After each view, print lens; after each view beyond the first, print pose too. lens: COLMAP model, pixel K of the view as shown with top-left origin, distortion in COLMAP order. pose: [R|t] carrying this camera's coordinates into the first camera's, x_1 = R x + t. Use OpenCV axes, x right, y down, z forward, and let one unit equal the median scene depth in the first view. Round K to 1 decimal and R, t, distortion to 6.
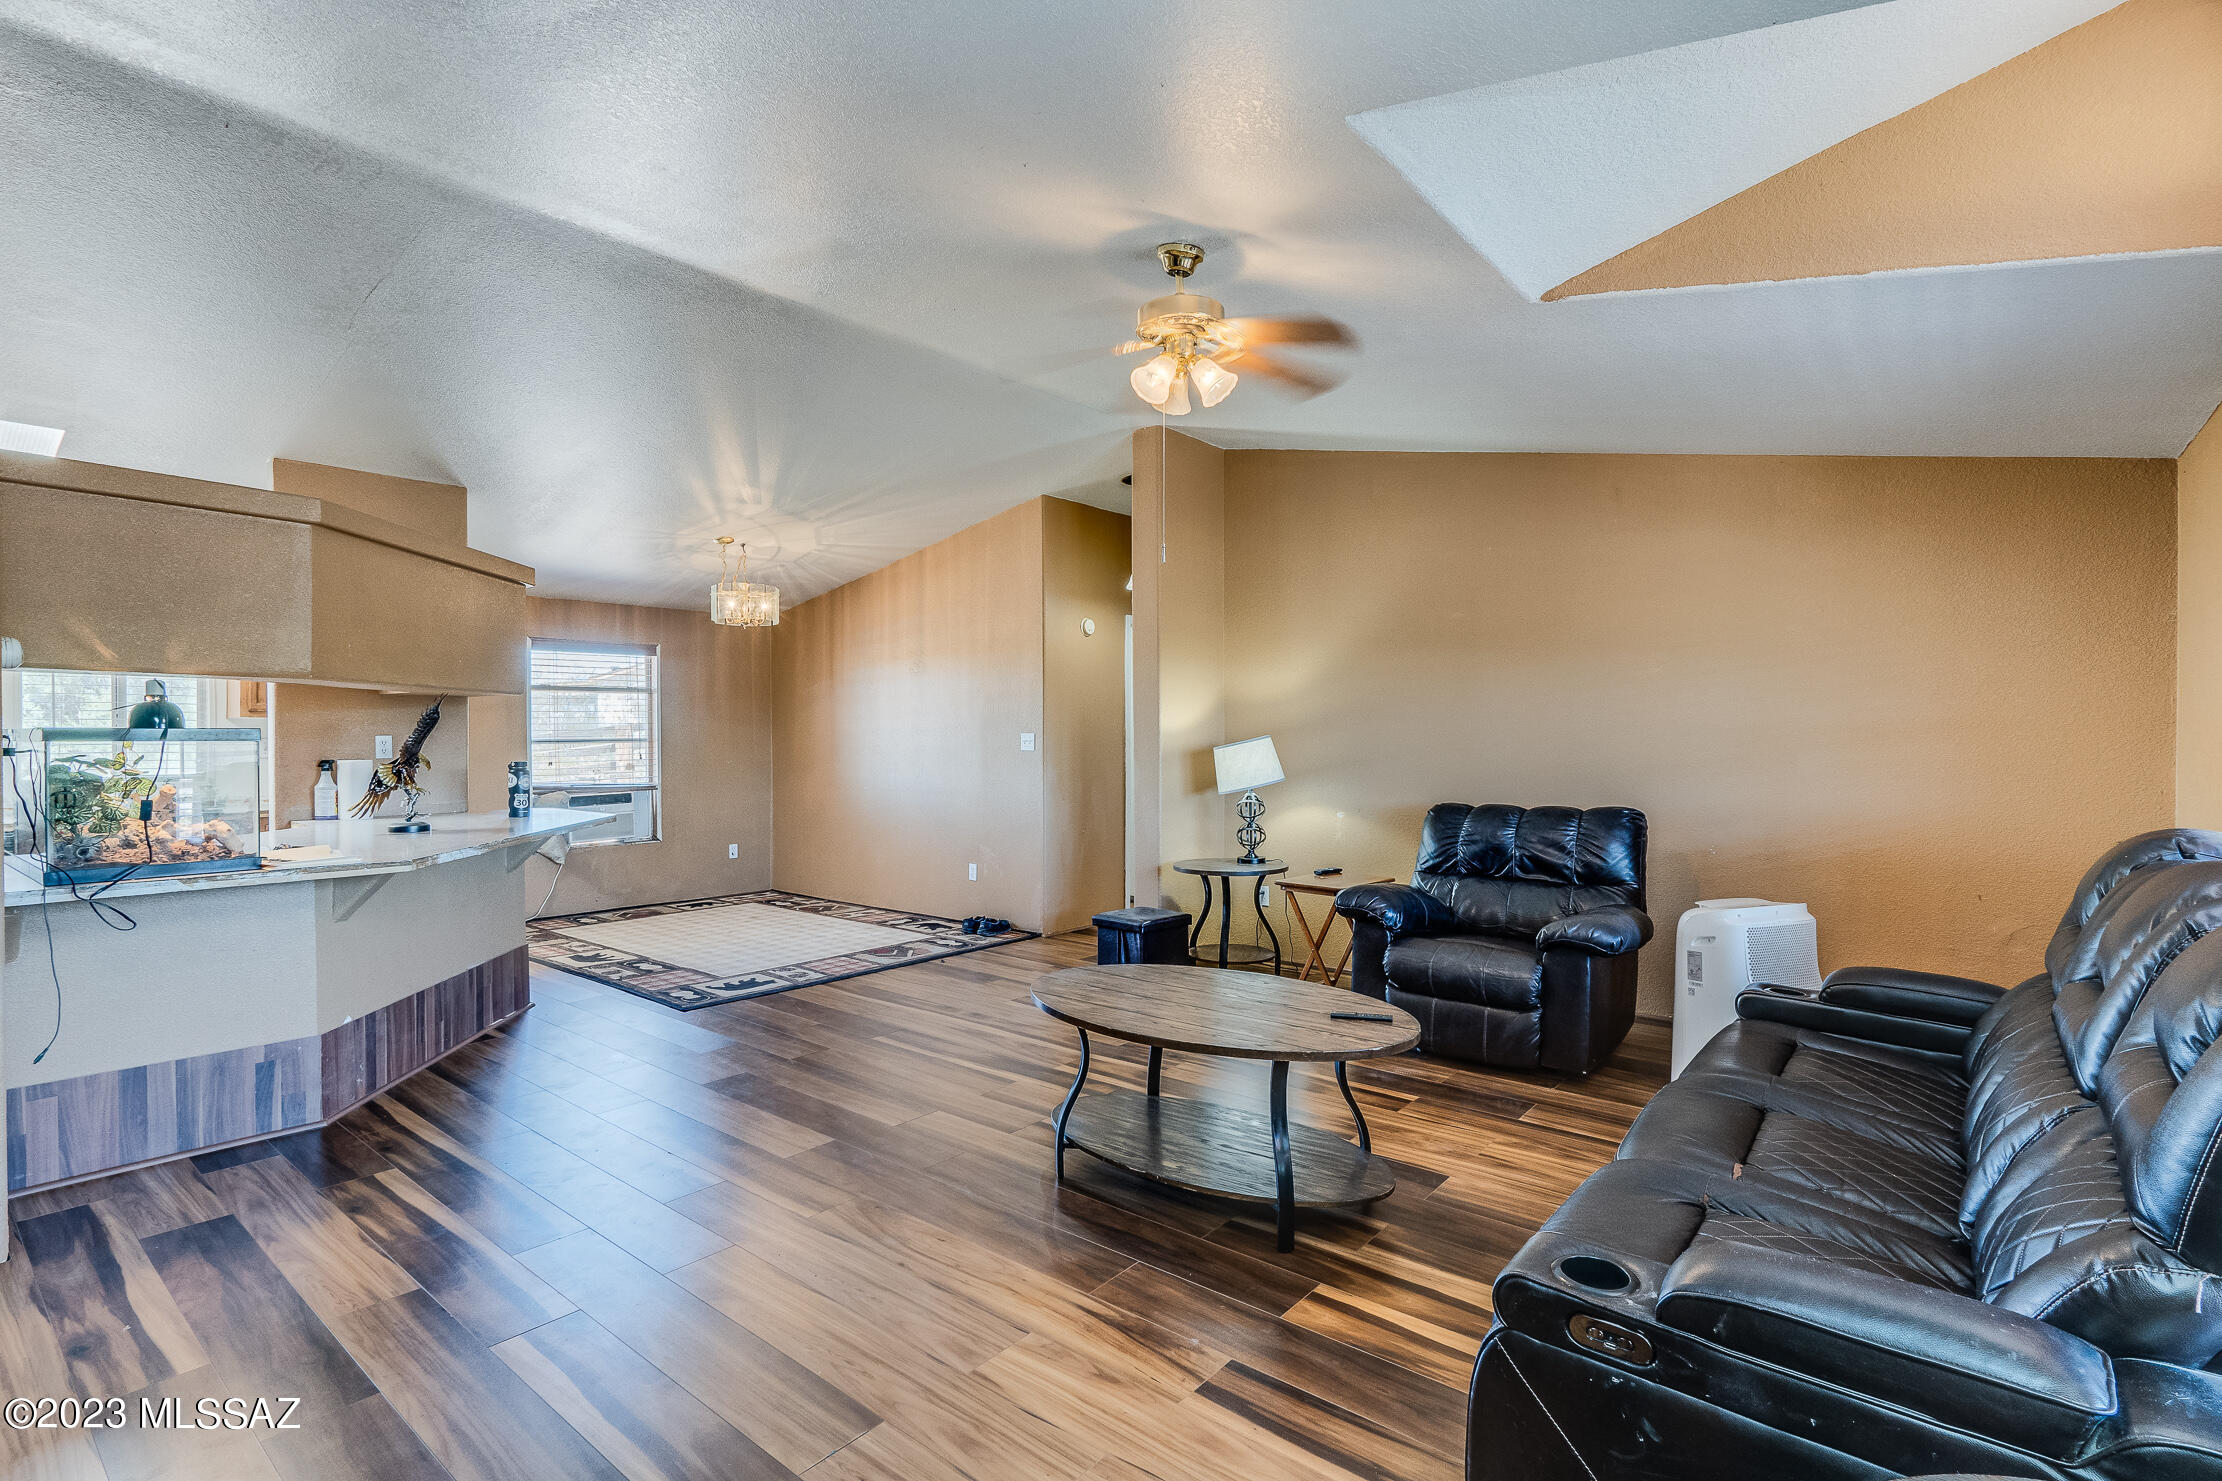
lens RADIAL K [[1031.8, 0, 1111.0], [0, 1031.8, 740.5], [0, 0, 1]] dist [-0.002604, -0.000465]
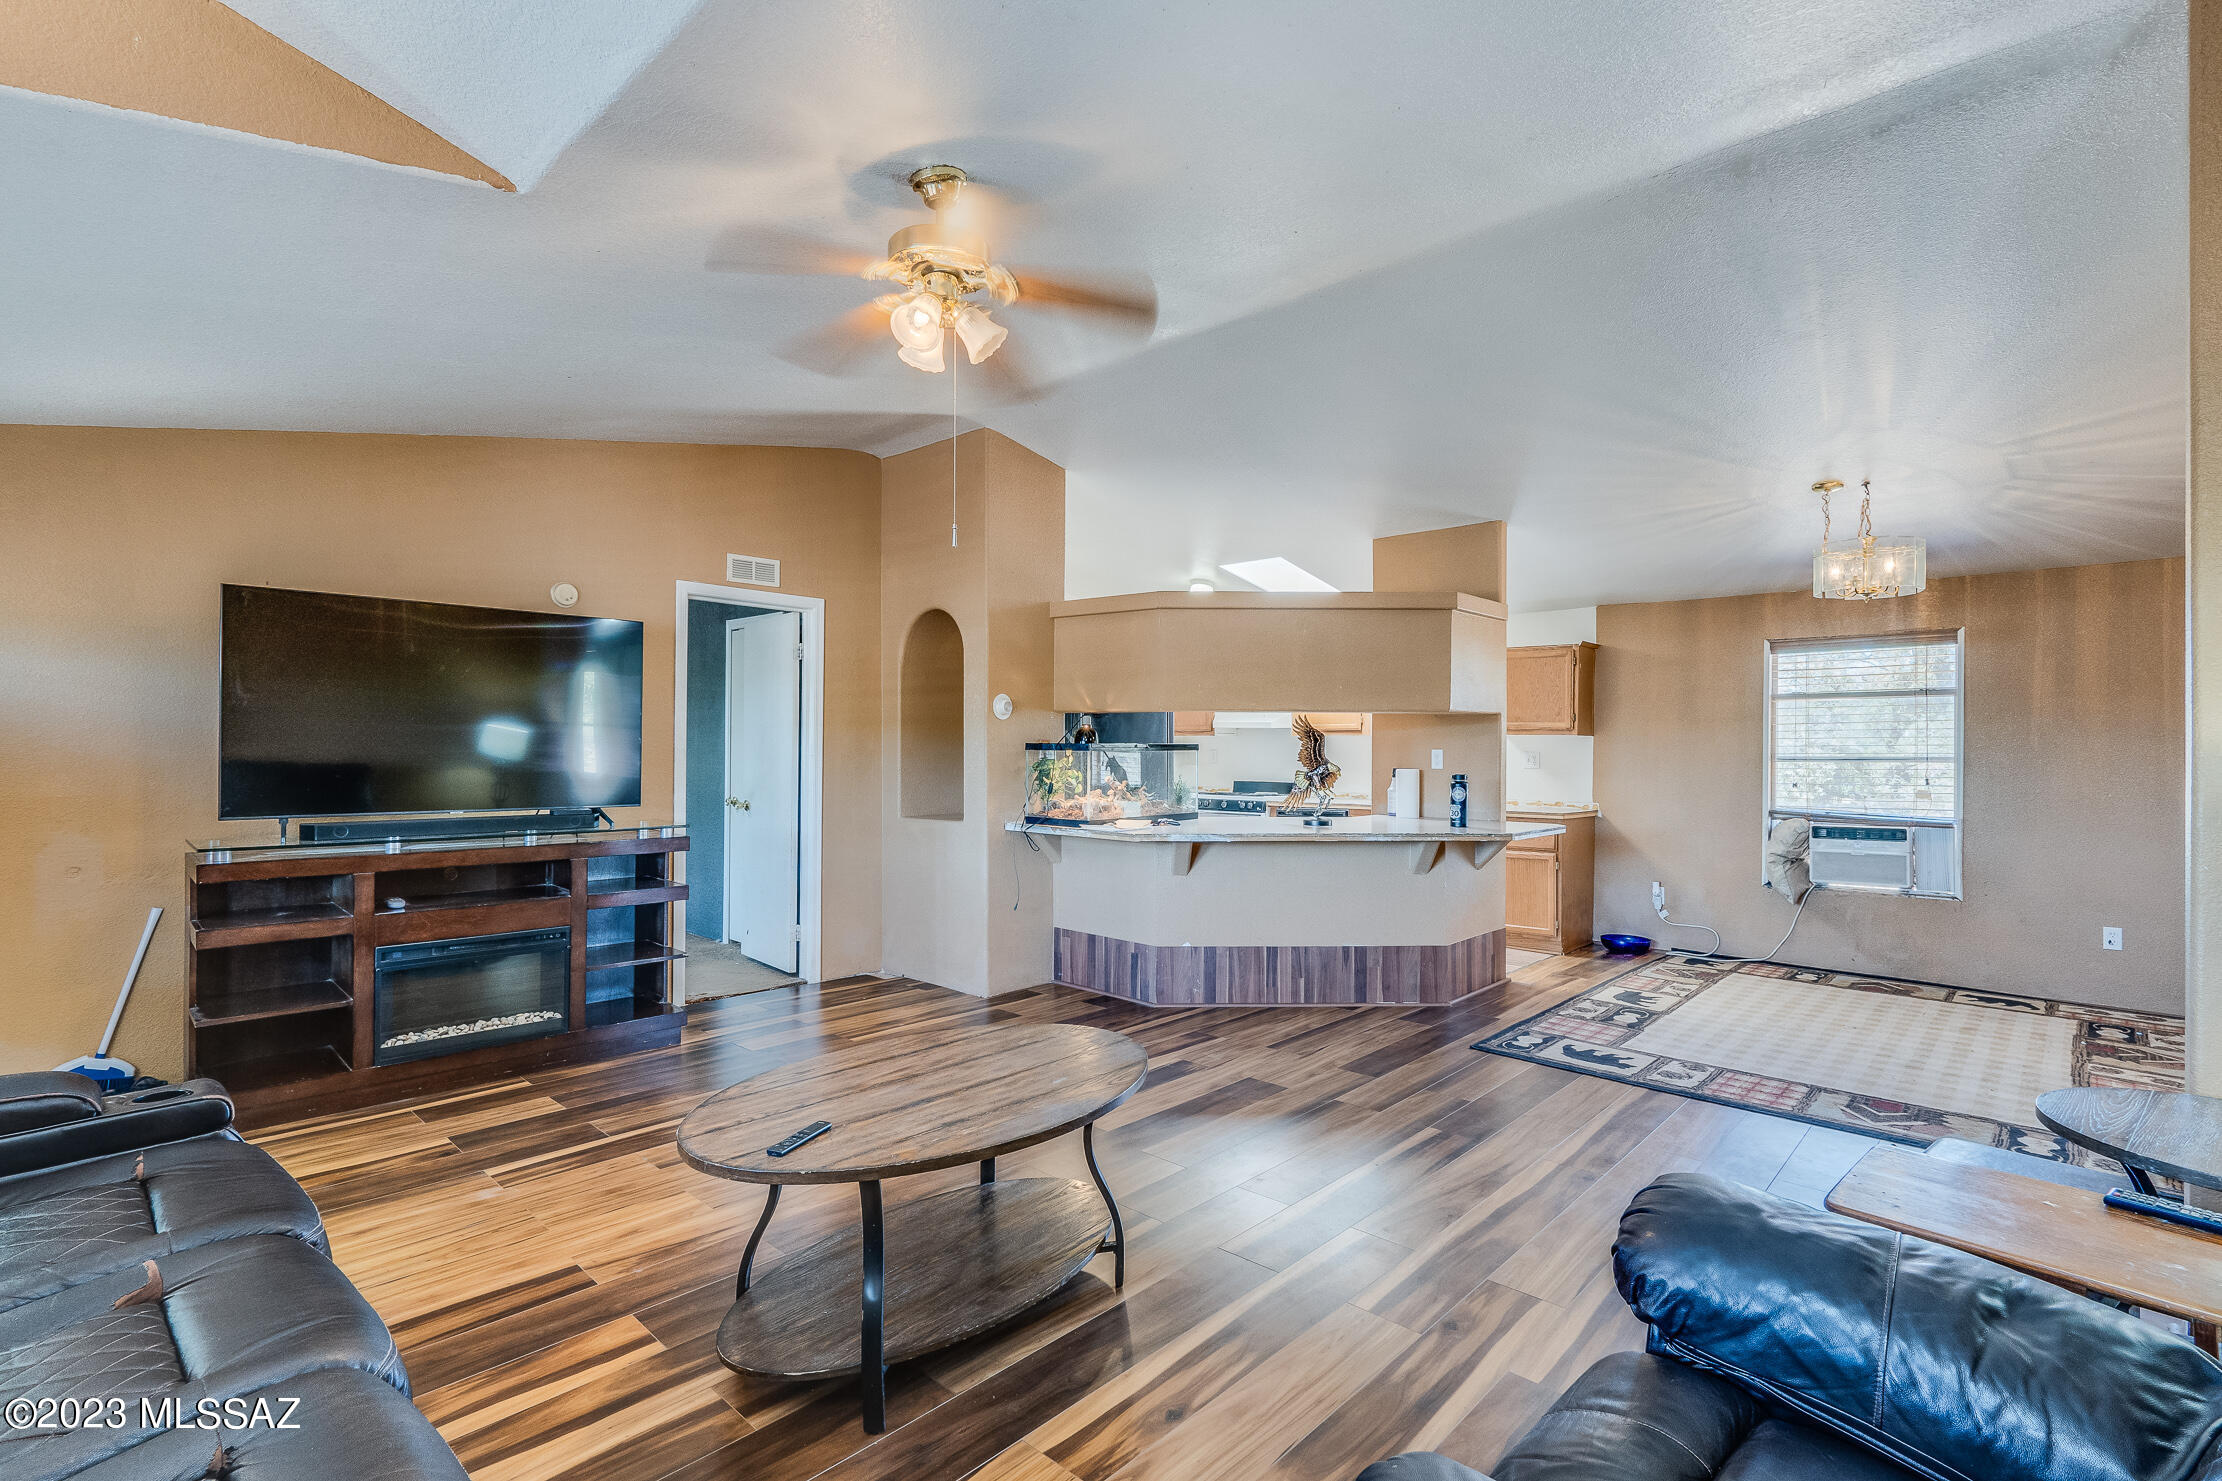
lens RADIAL K [[1054.3, 0, 1086.5], [0, 1054.3, 746.2], [0, 0, 1]] dist [0.000813, -0.000180]
pose [[-0.077454, 0.000558, -0.996996, 0.793714], [-0.011898, 0.999928, 0.001483, -0.008952], [0.996925, 0.011977, -0.077441, 1.029847]]
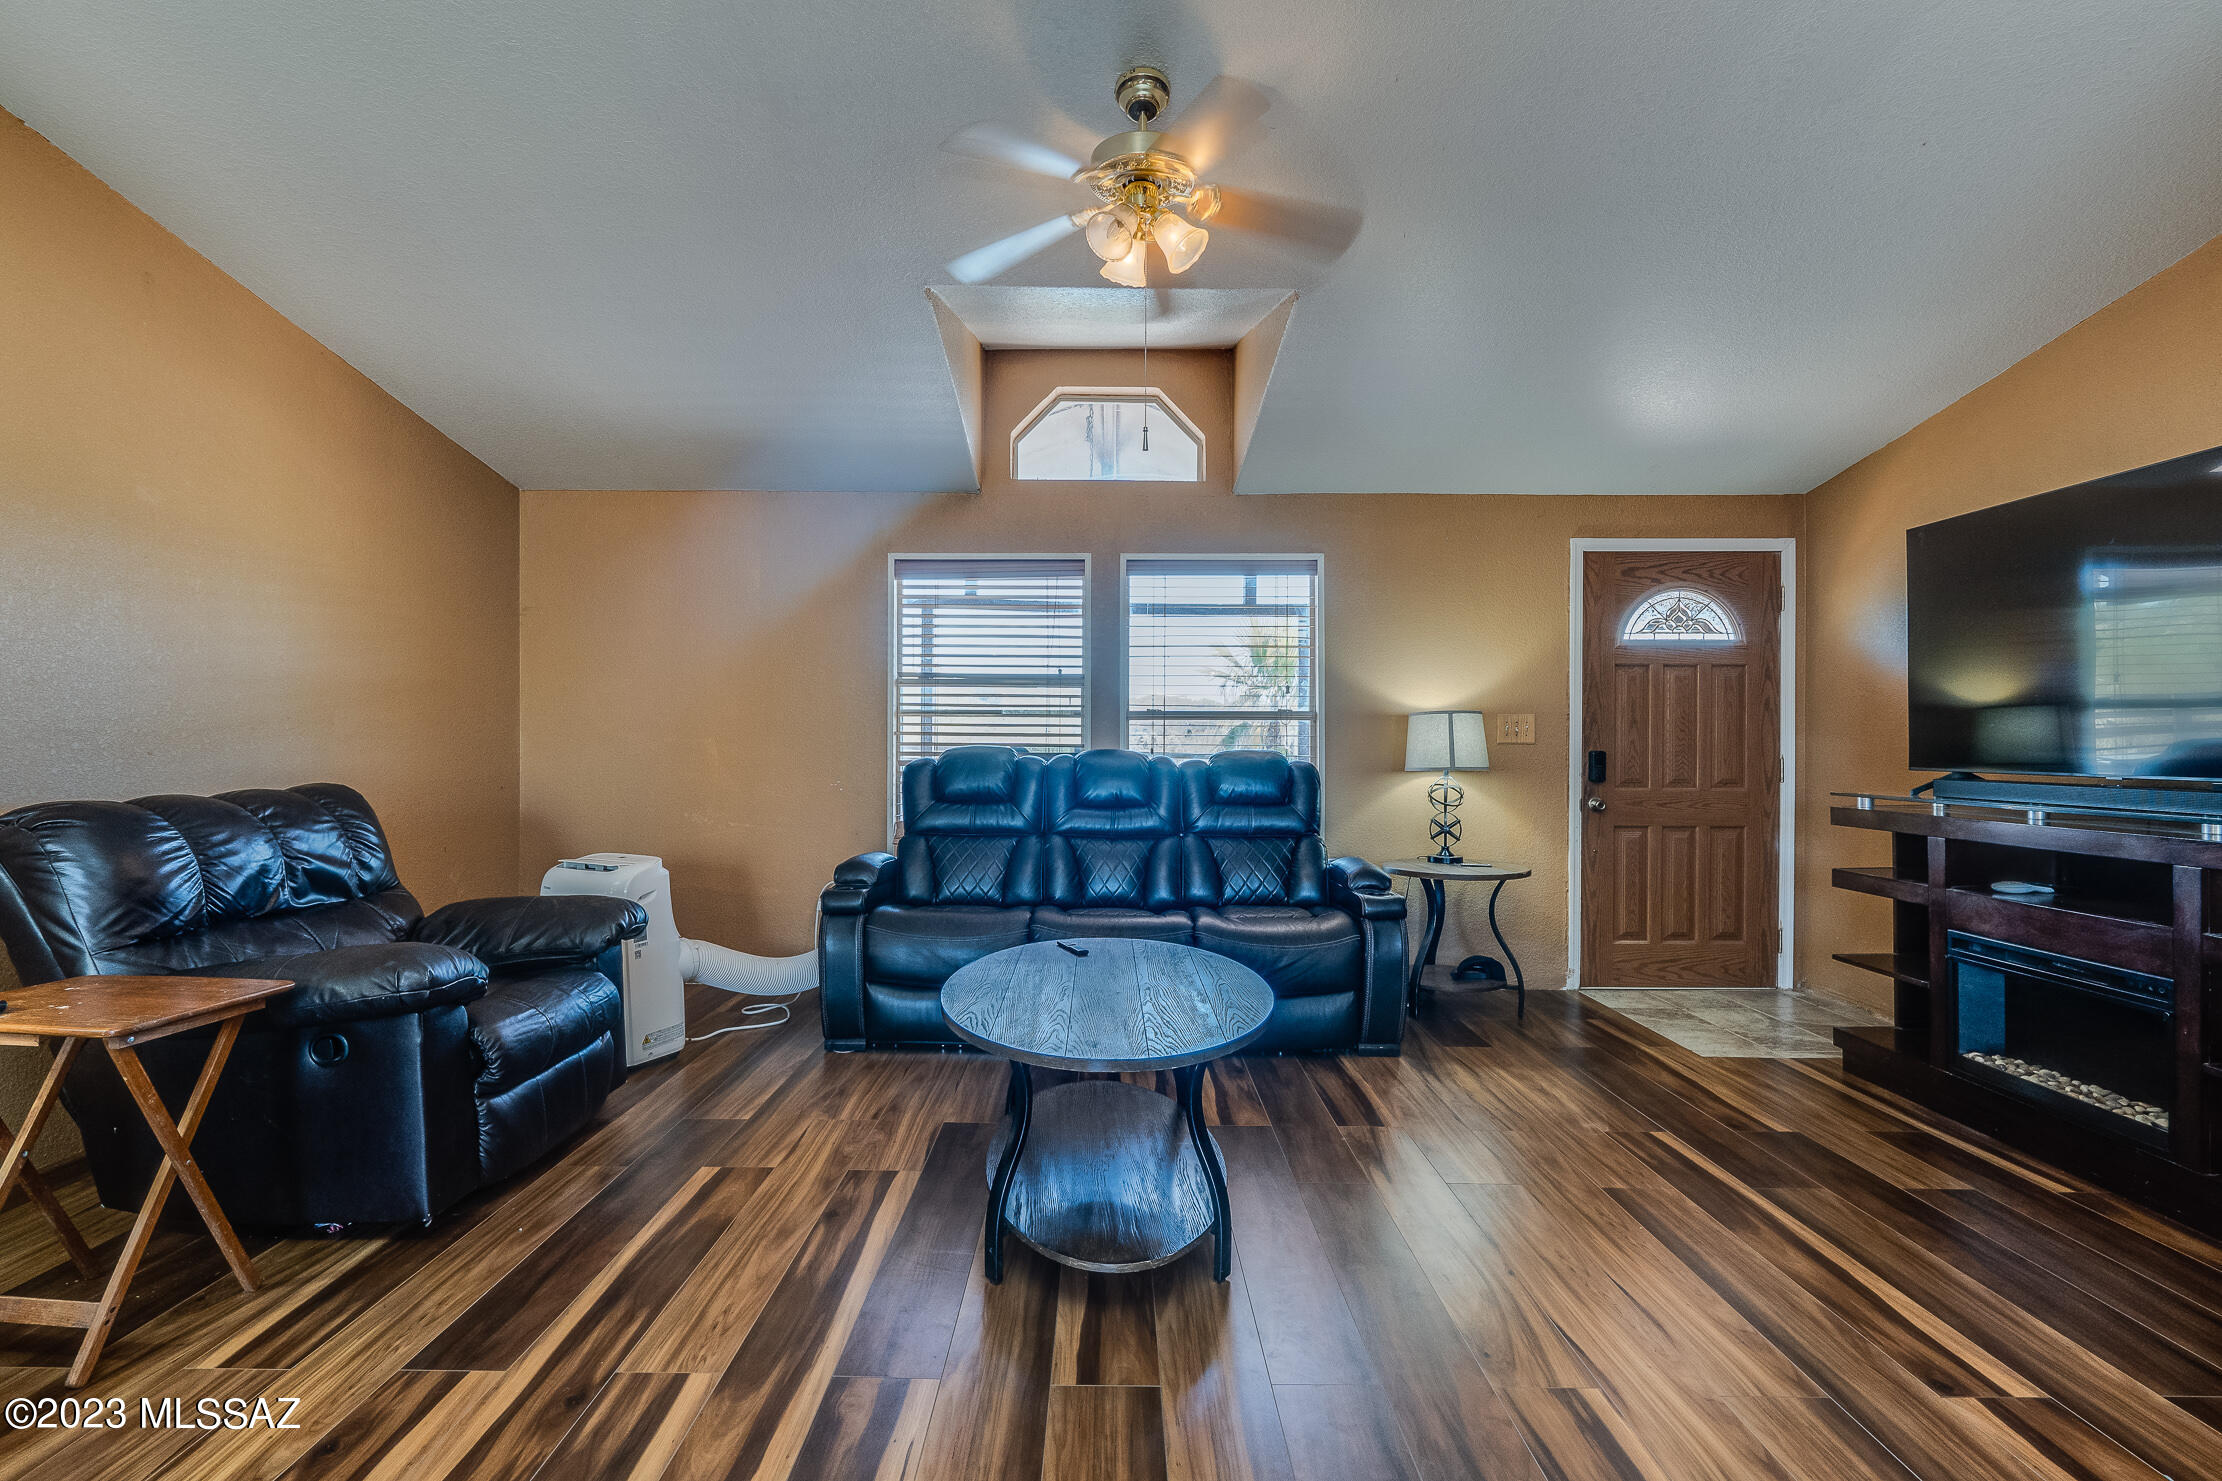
lens RADIAL K [[1035.4, 0, 1116.2], [0, 1035.4, 745.5], [0, 0, 1]] dist [0.003613, 0.000029]
pose [[-0.633309, -0.001968, 0.773897, -0.492318], [0.001380, 0.999992, 0.003672, 0.048598], [-0.773898, 0.003393, -0.633301, 1.338721]]
